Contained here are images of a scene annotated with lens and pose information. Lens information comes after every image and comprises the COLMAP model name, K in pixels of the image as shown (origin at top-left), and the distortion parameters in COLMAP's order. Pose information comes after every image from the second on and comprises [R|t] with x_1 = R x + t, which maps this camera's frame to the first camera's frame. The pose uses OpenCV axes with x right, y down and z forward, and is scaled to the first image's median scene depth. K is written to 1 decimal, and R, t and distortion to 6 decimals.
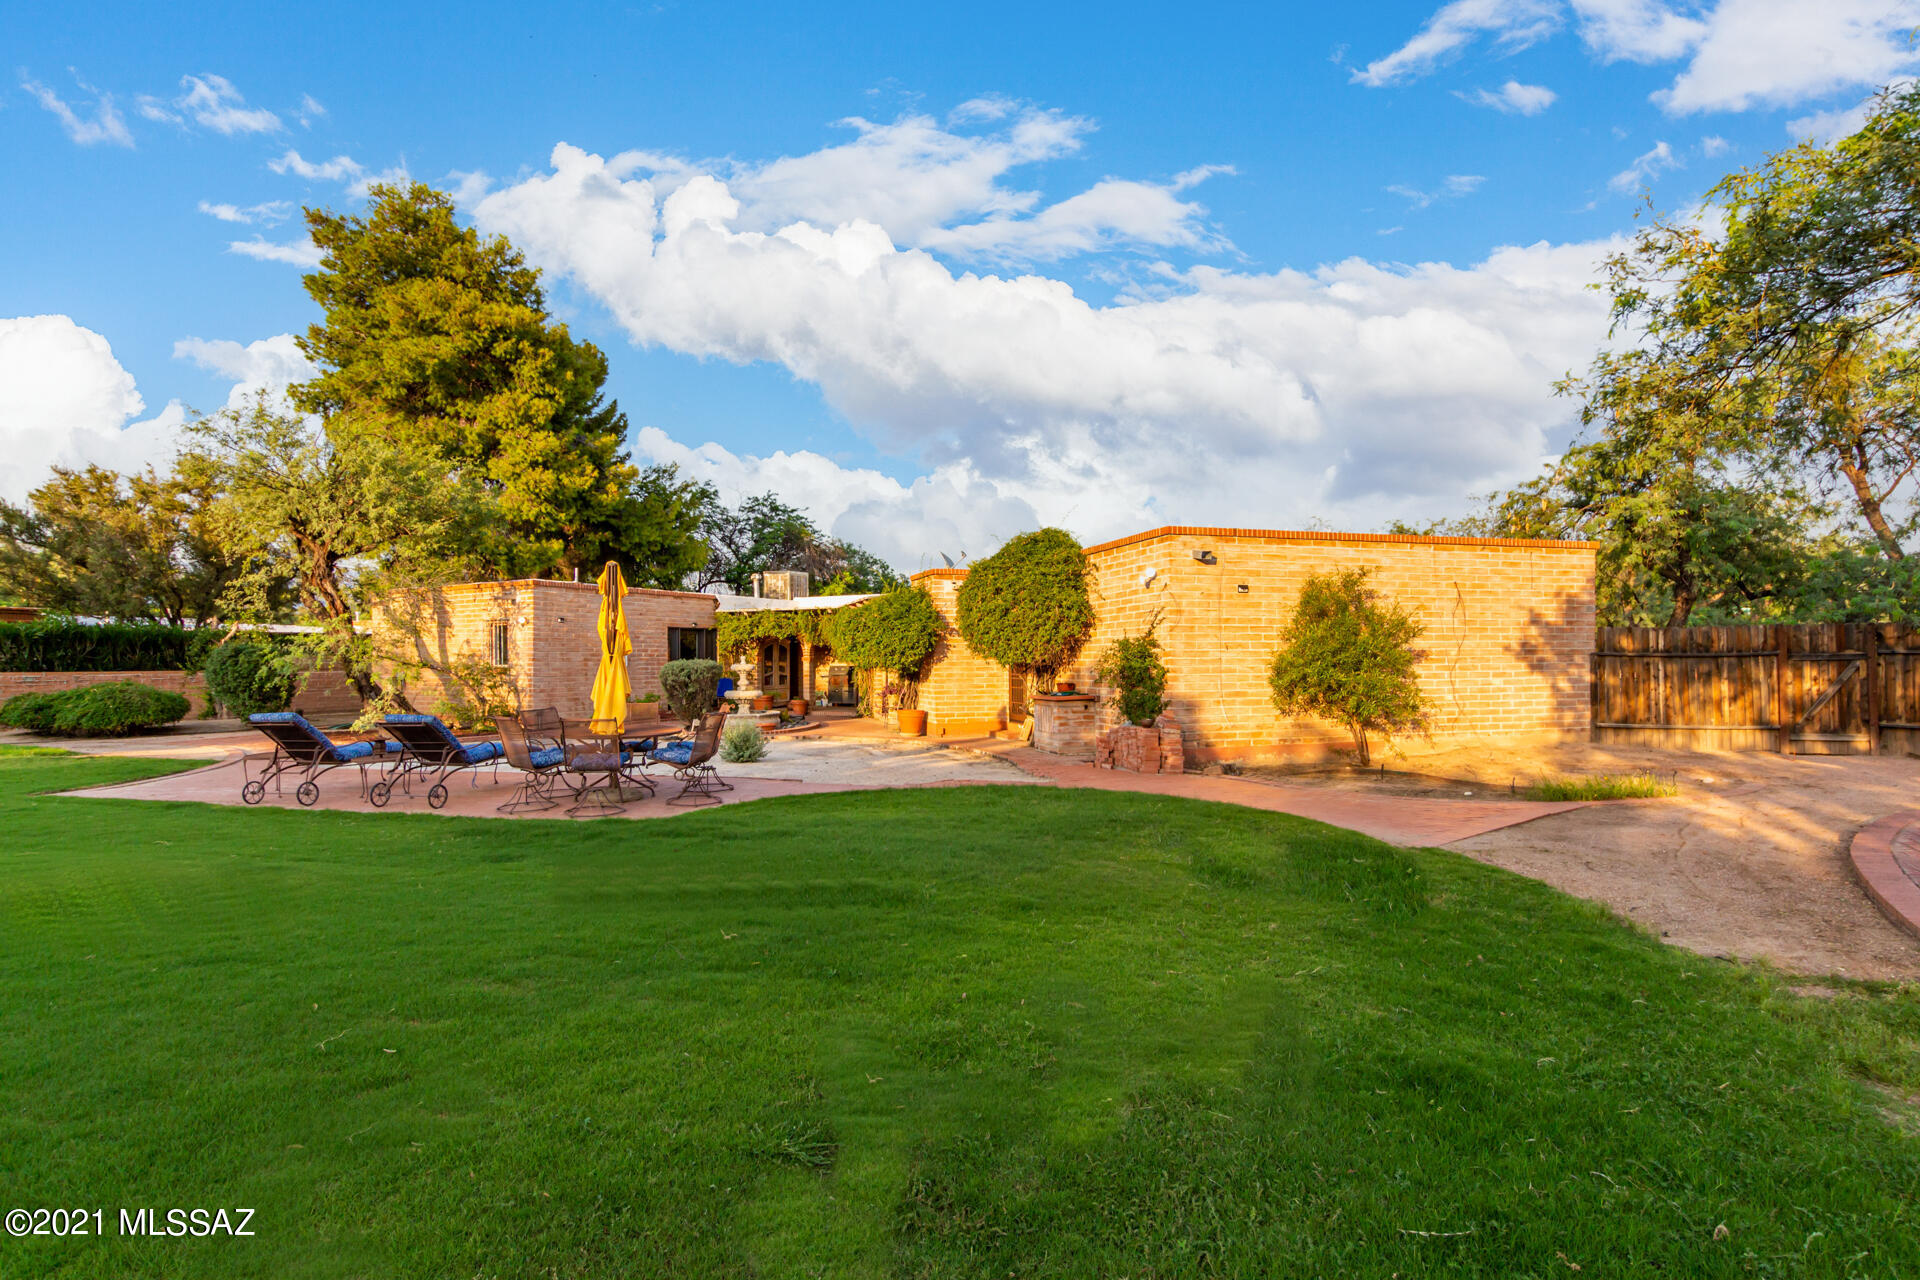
lens RADIAL K [[975.4, 0, 957.3], [0, 975.4, 639.8], [0, 0, 1]] dist [-0.003325, -0.000644]
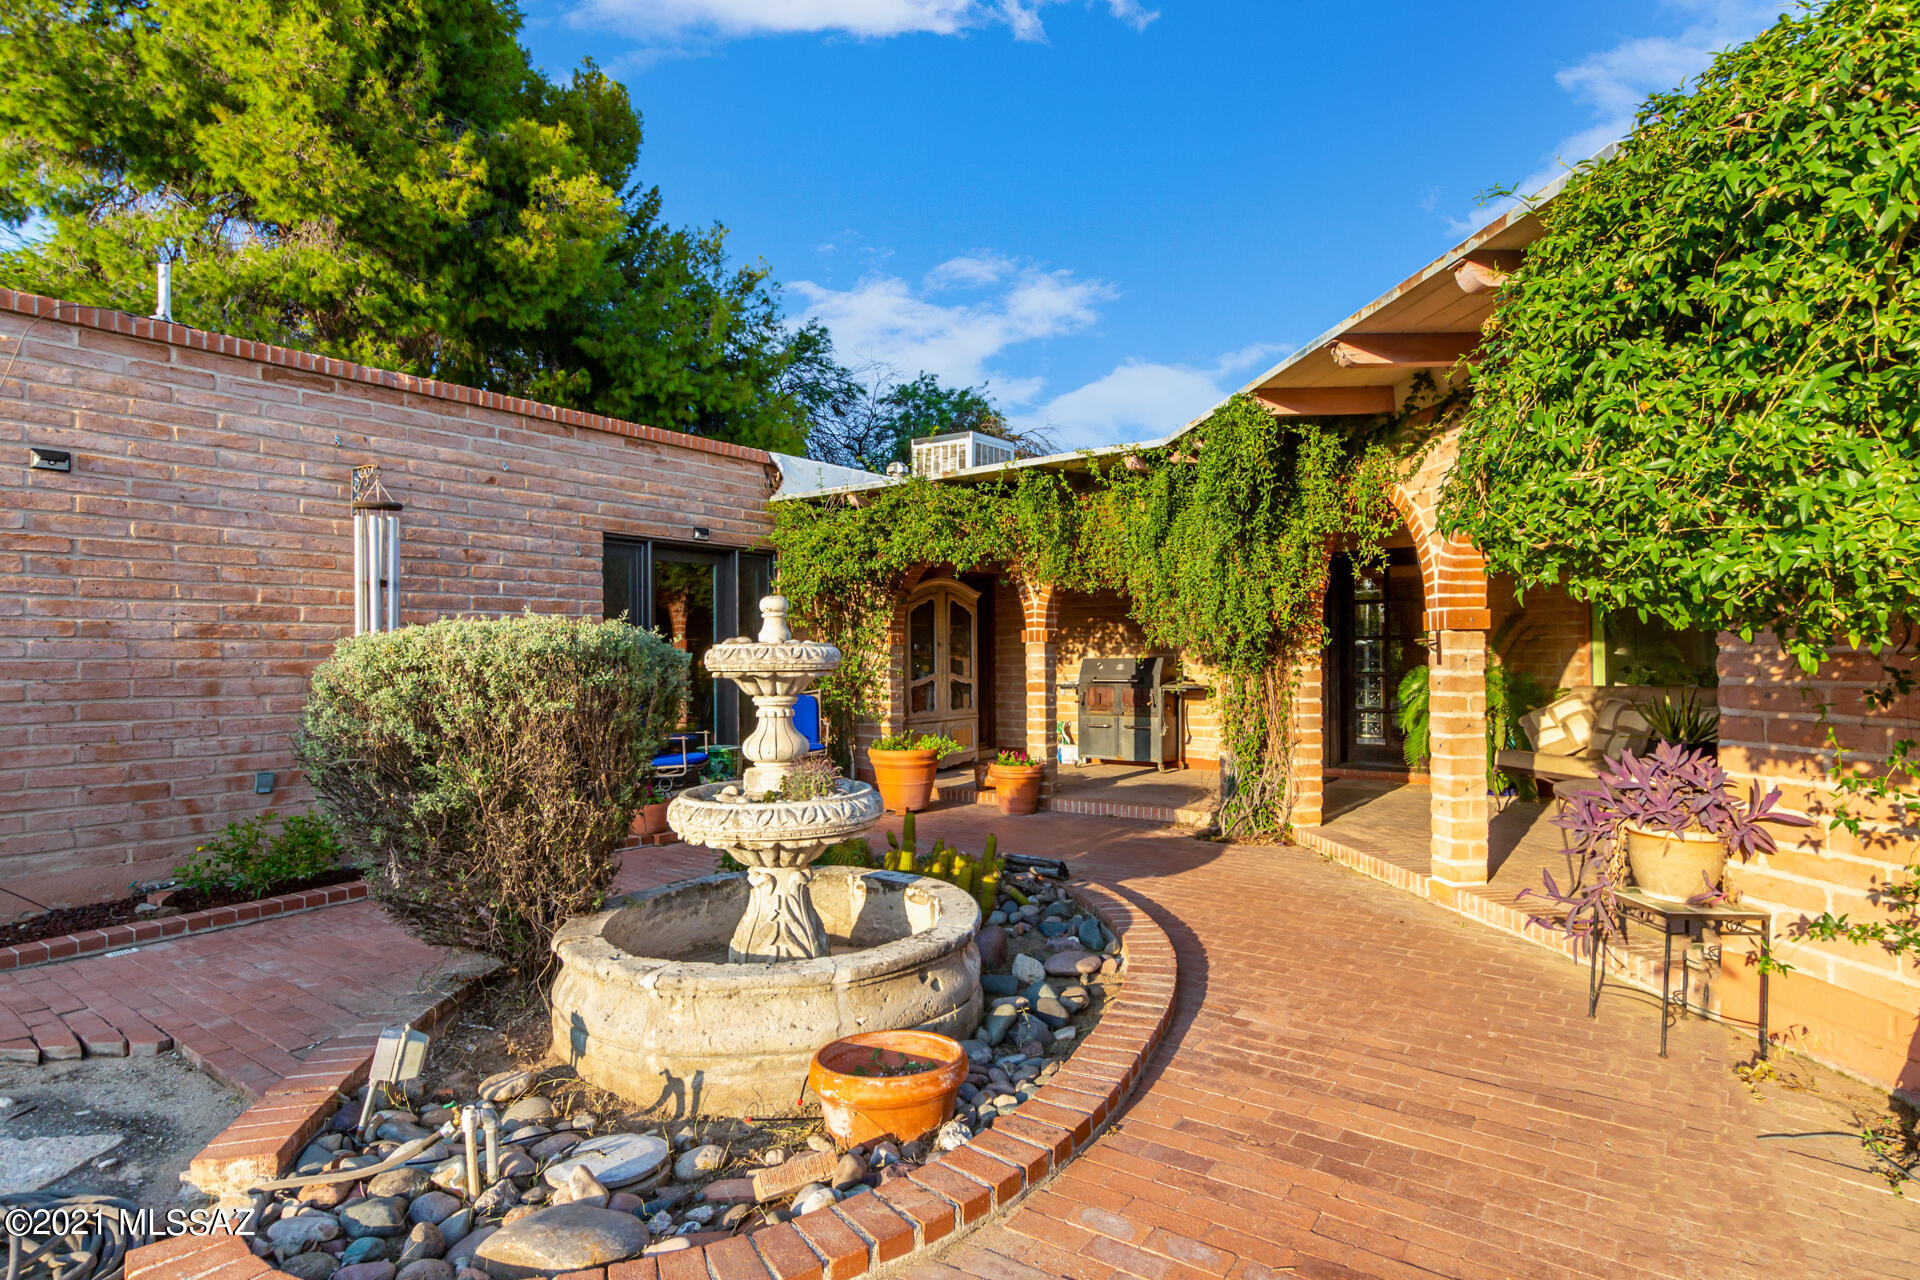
lens RADIAL K [[975.4, 0, 960.0], [0, 975.4, 646.7], [0, 0, 1]] dist [-0.003325, -0.000644]
pose [[0.987372, -0.004797, -0.158345, -0.127768], [0.005969, 0.999958, 0.006925, 0.020313], [0.158305, -0.007783, 0.987360, 0.671579]]
